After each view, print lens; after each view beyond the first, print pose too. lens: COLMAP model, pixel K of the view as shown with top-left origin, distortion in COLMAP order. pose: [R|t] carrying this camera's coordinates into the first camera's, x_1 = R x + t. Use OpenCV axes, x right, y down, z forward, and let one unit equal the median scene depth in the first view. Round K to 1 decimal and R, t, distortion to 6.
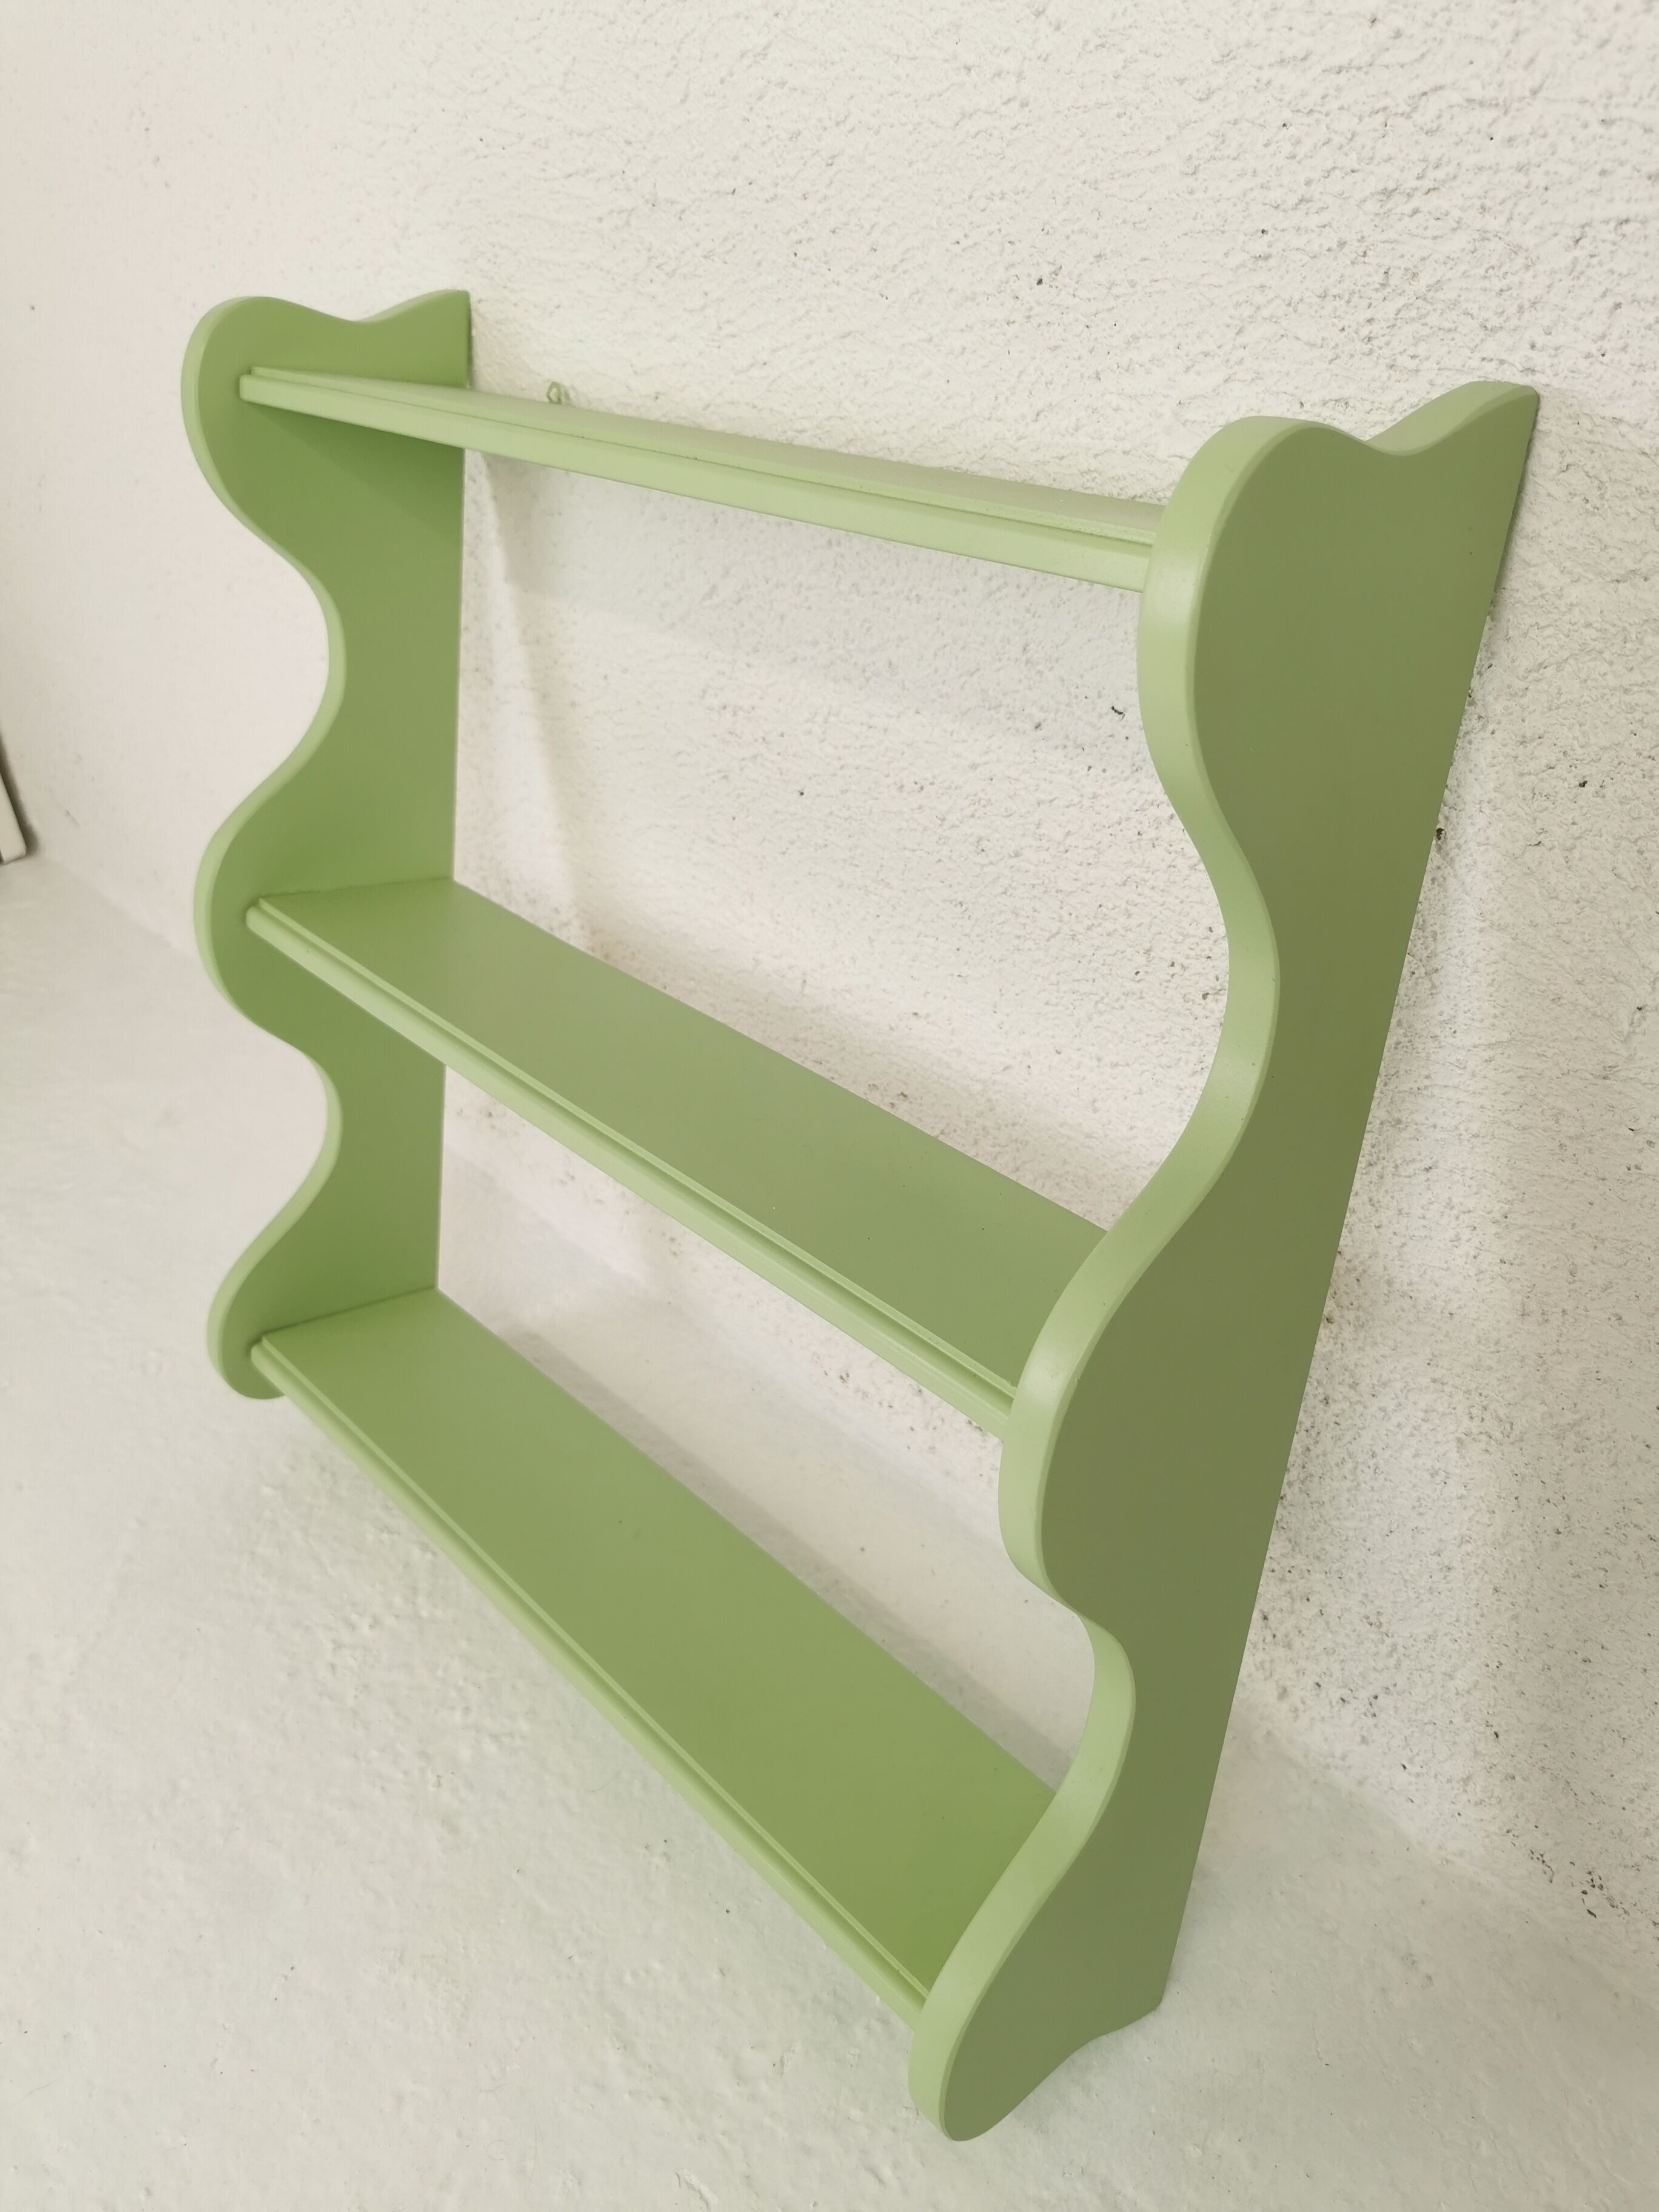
lens RADIAL K [[1733.3, 0, 829.5], [0, 1733.3, 1106.0], [0, 0, 1]] dist [0.064287, -0.097368]
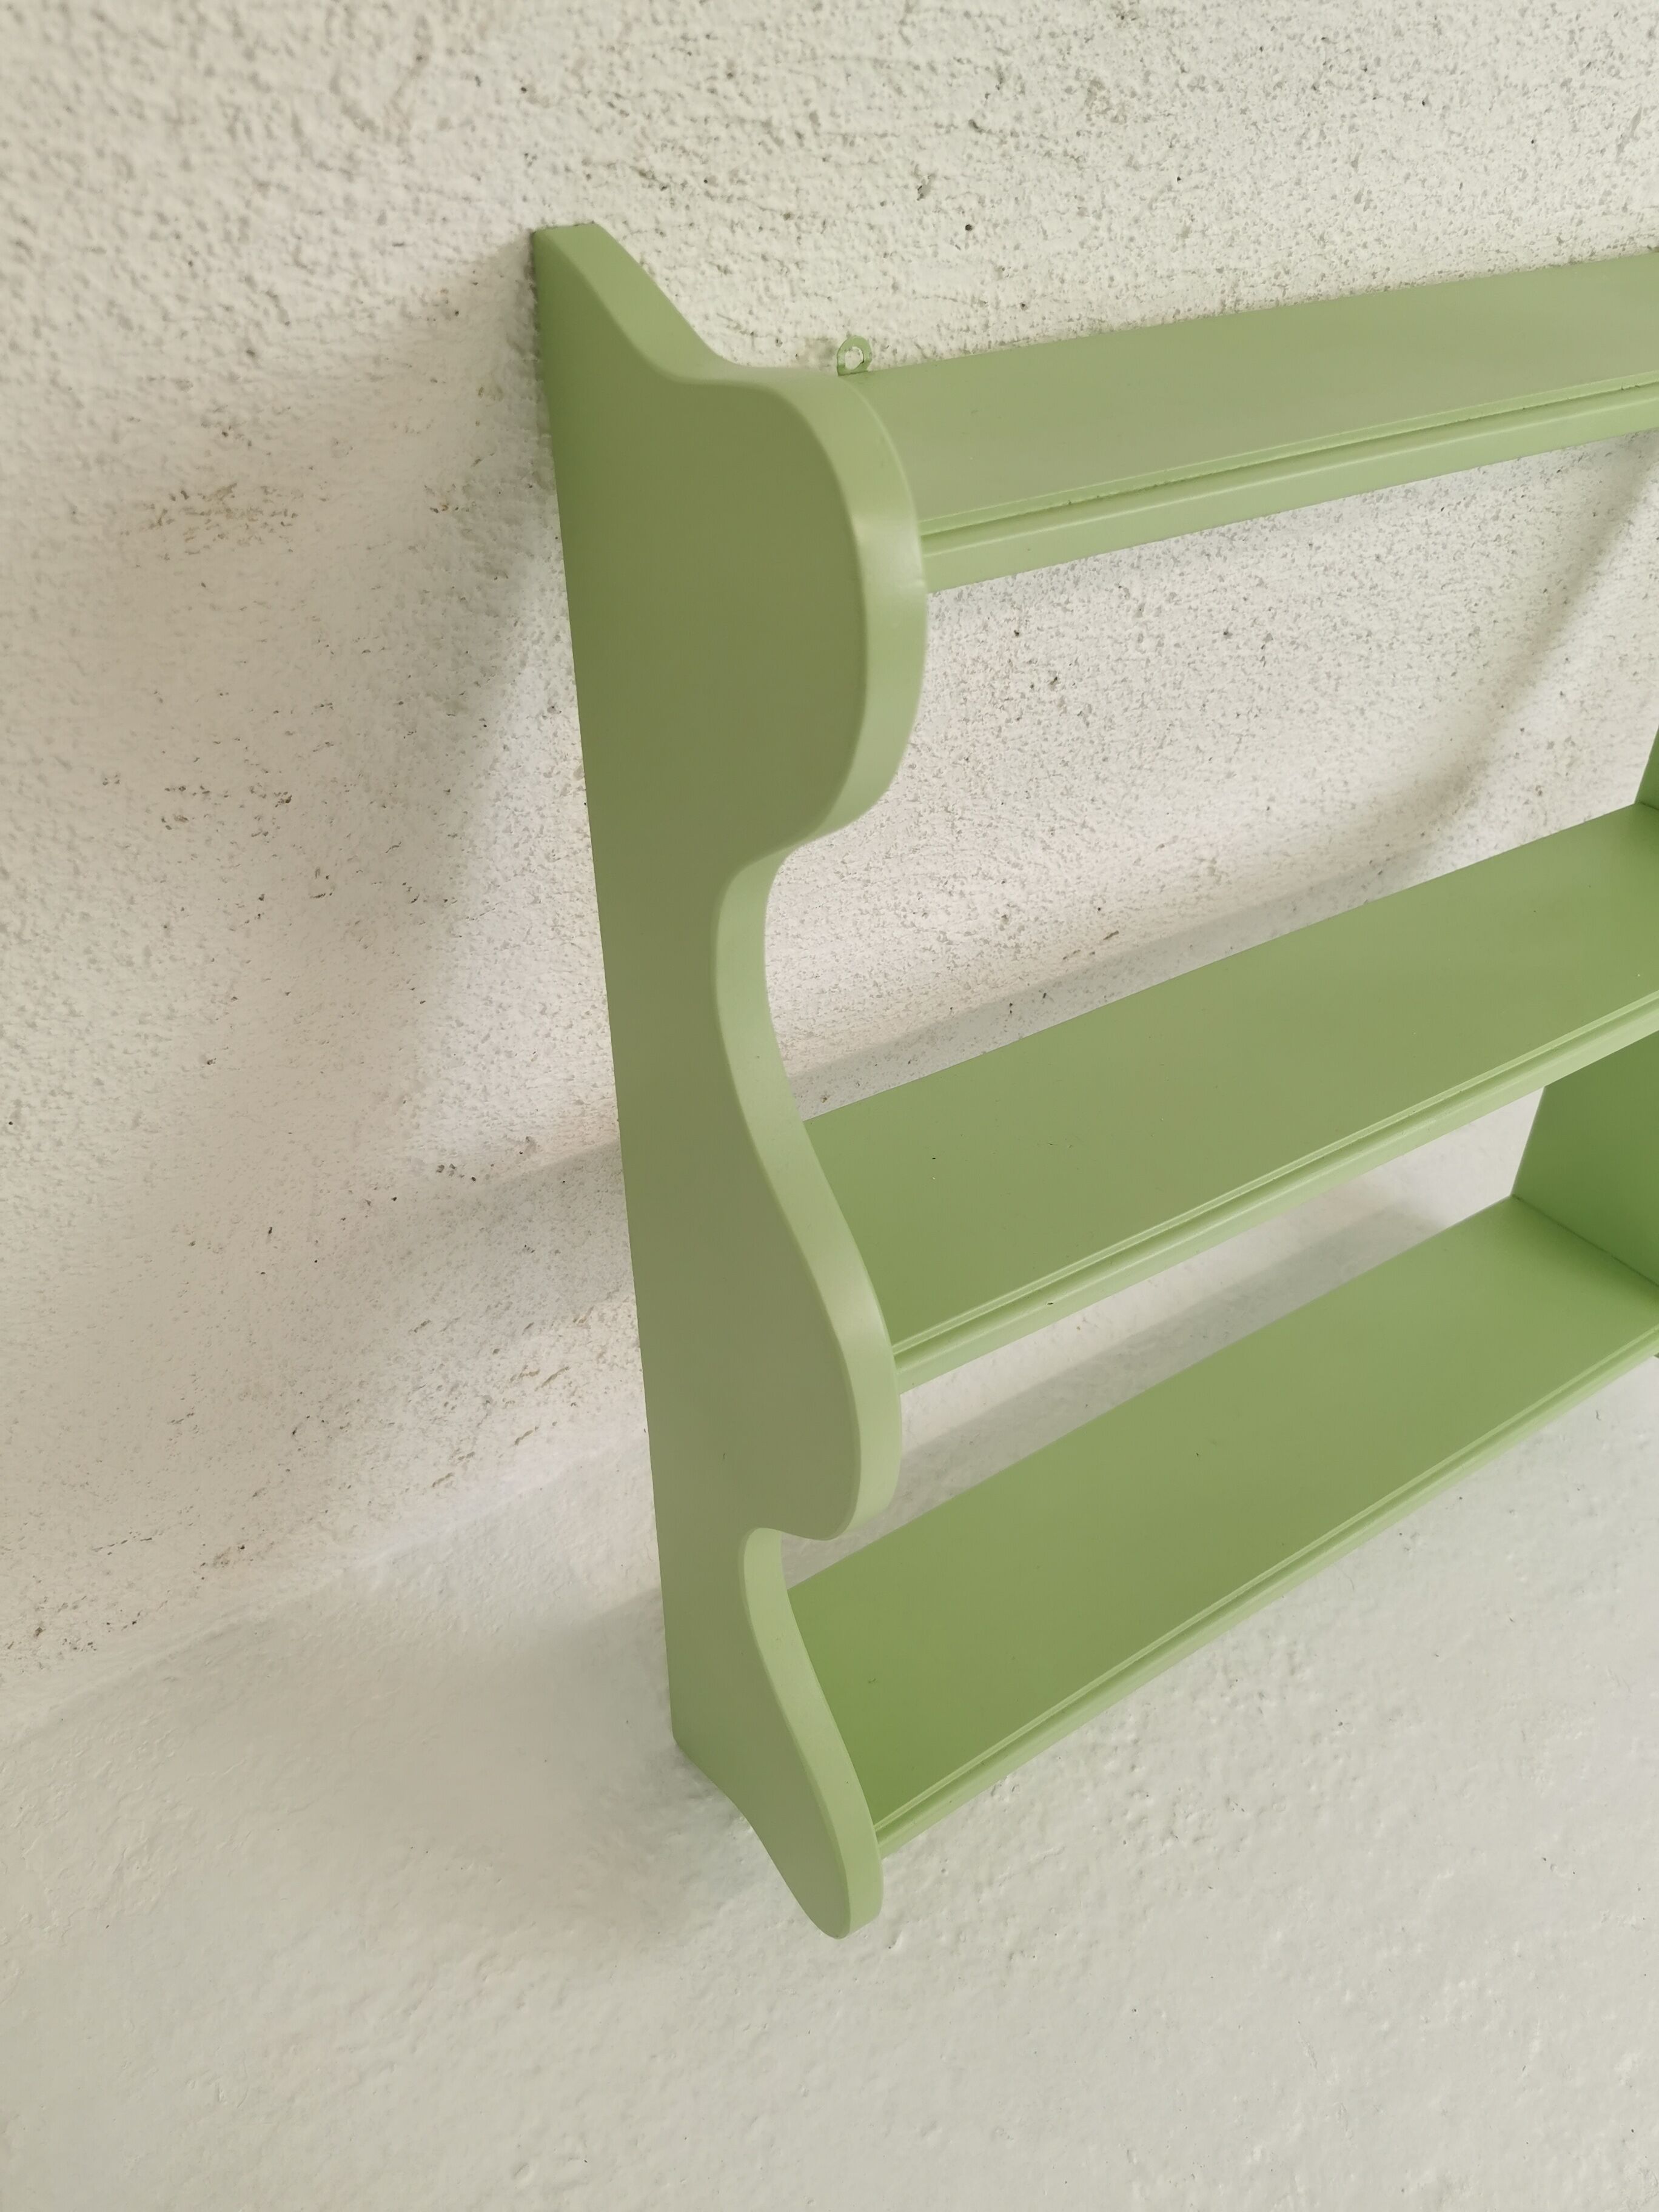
lens RADIAL K [[1715.7, 0, 838.9], [0, 1715.7, 1100.8], [0, 0, 1]] dist [0.105465, -0.169424]
pose [[0.129997, -0.668308, 0.732438, -0.888900], [0.377391, 0.716455, 0.586744, -0.672573], [-0.916884, 0.200140, 0.345351, 0.995081]]
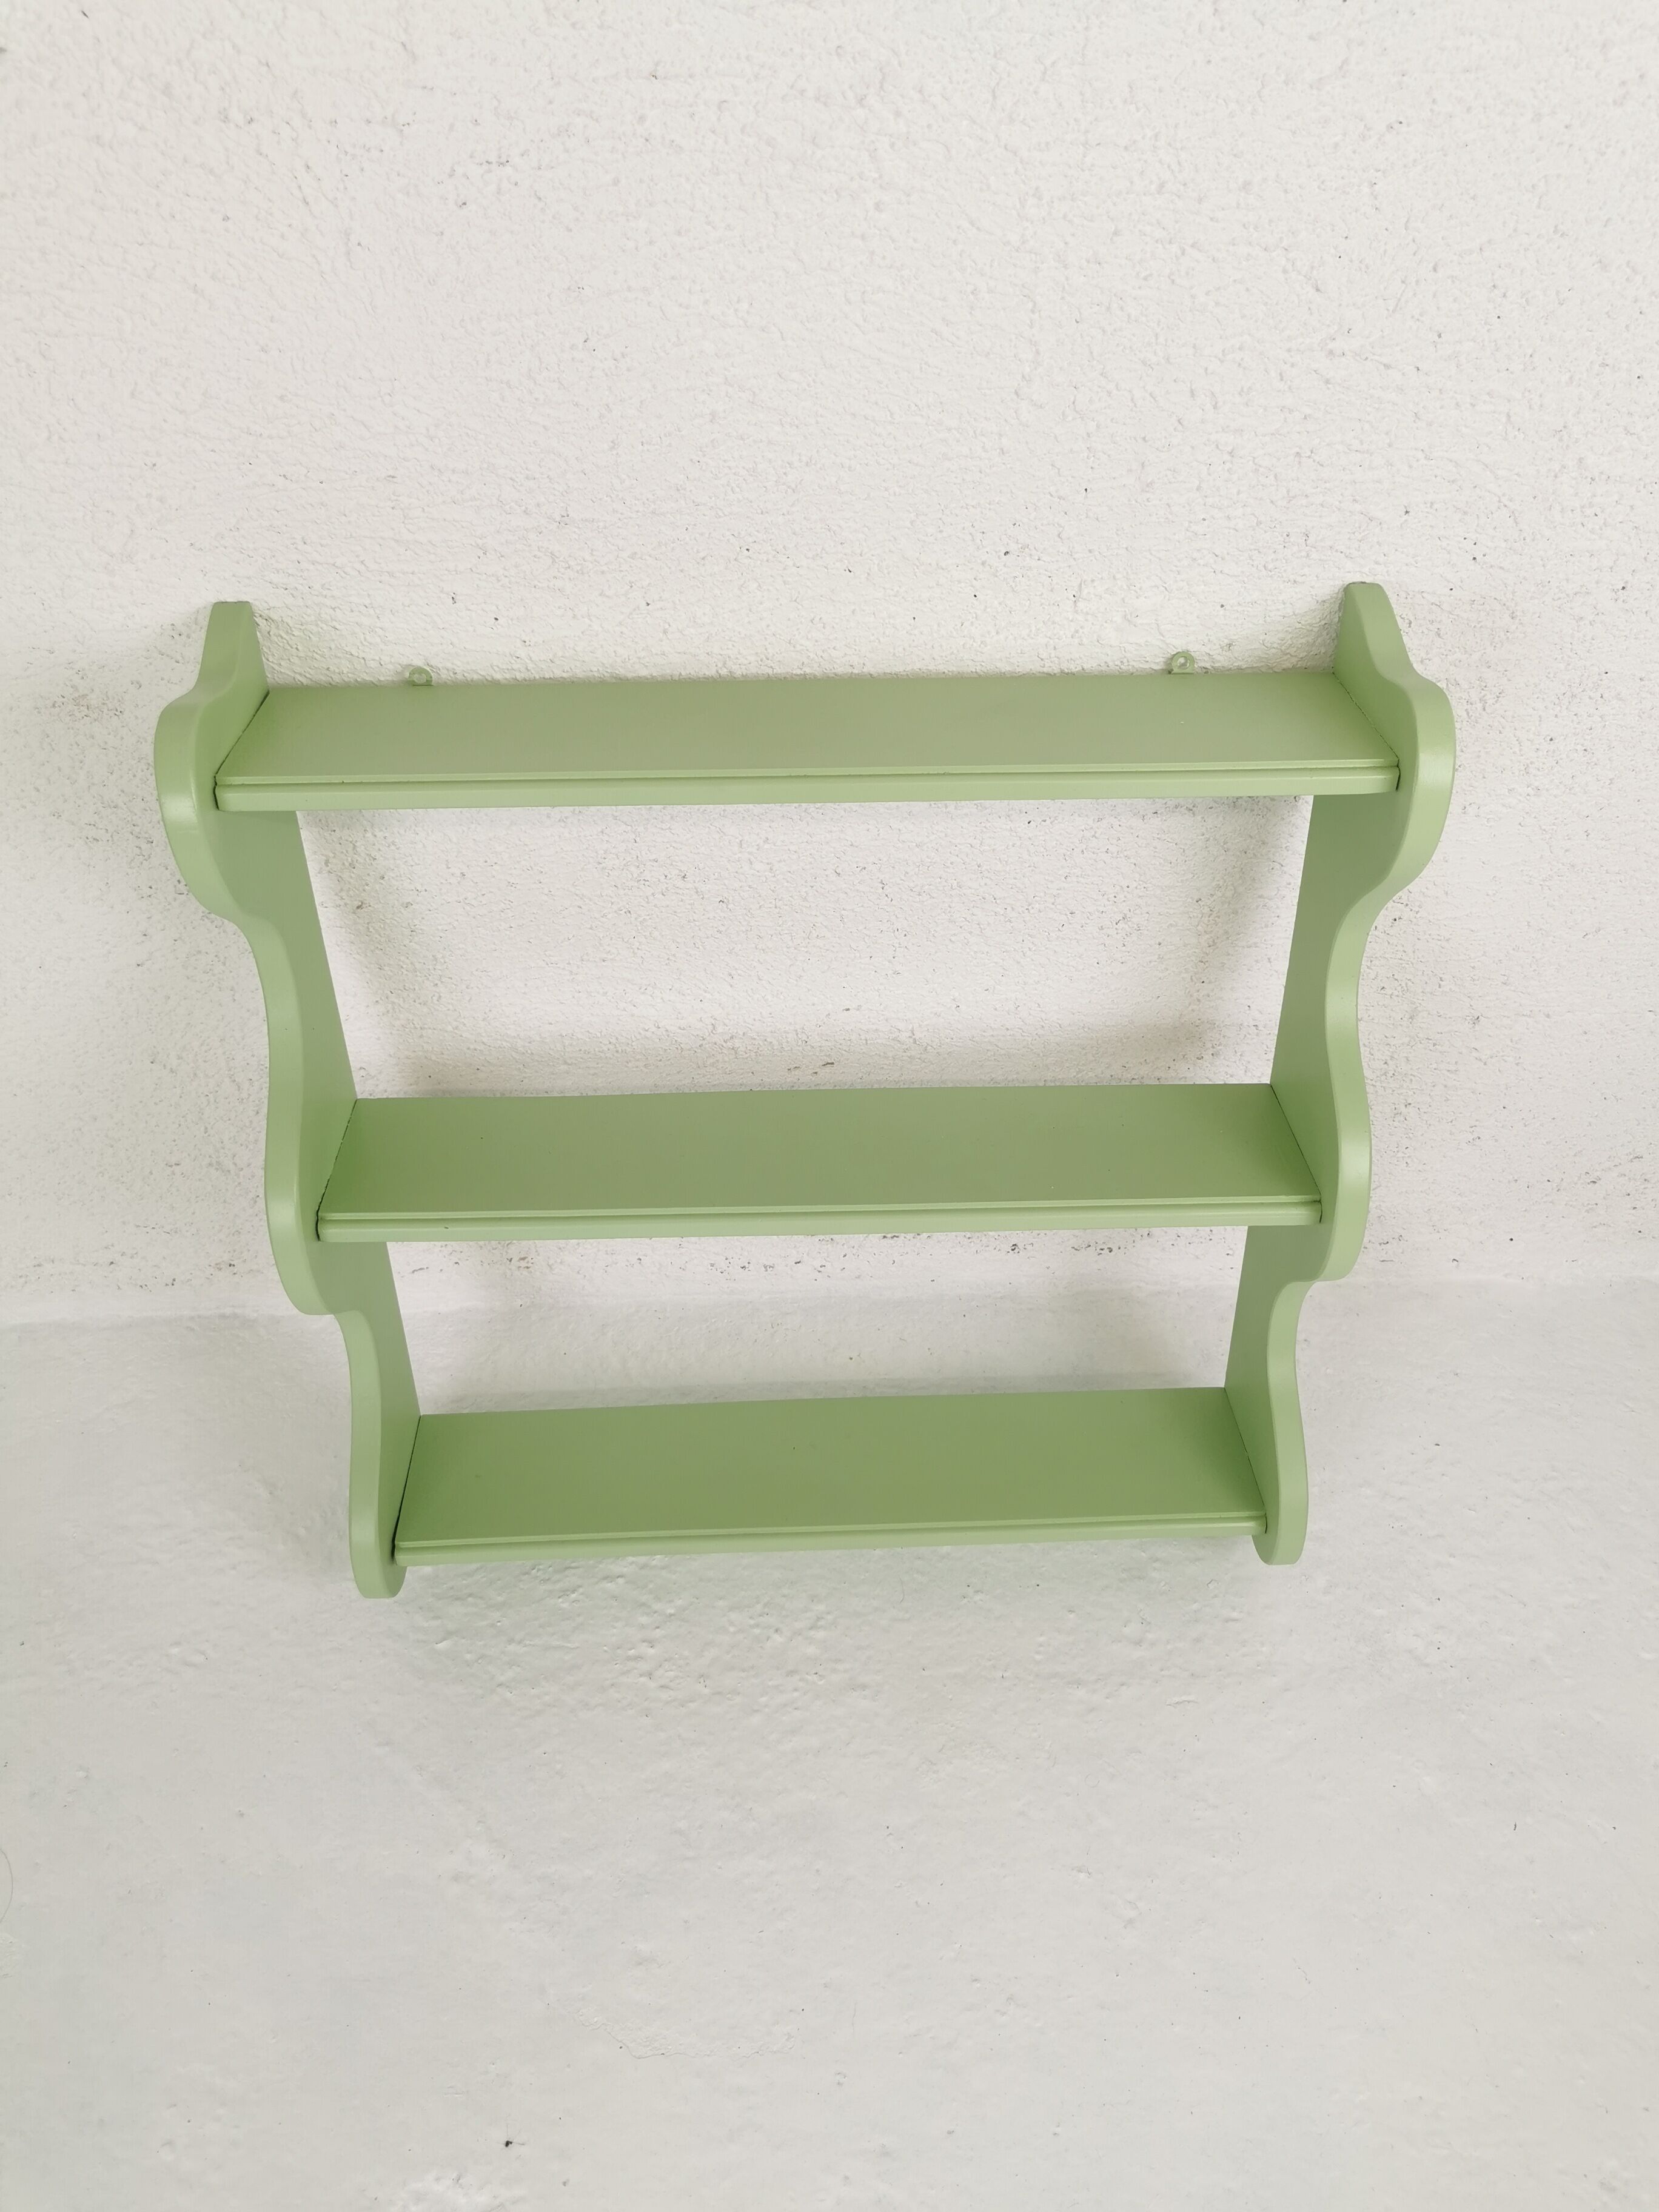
lens RADIAL K [[1717.3, 0, 829.5], [0, 1717.3, 1106.0], [0, 0, 1]] dist [0.082209, -0.086962]
pose [[0.633237, -0.526997, 0.566820, -0.875120], [0.365568, 0.849182, 0.381117, -0.583347], [-0.682180, -0.034126, 0.730387, 0.034651]]
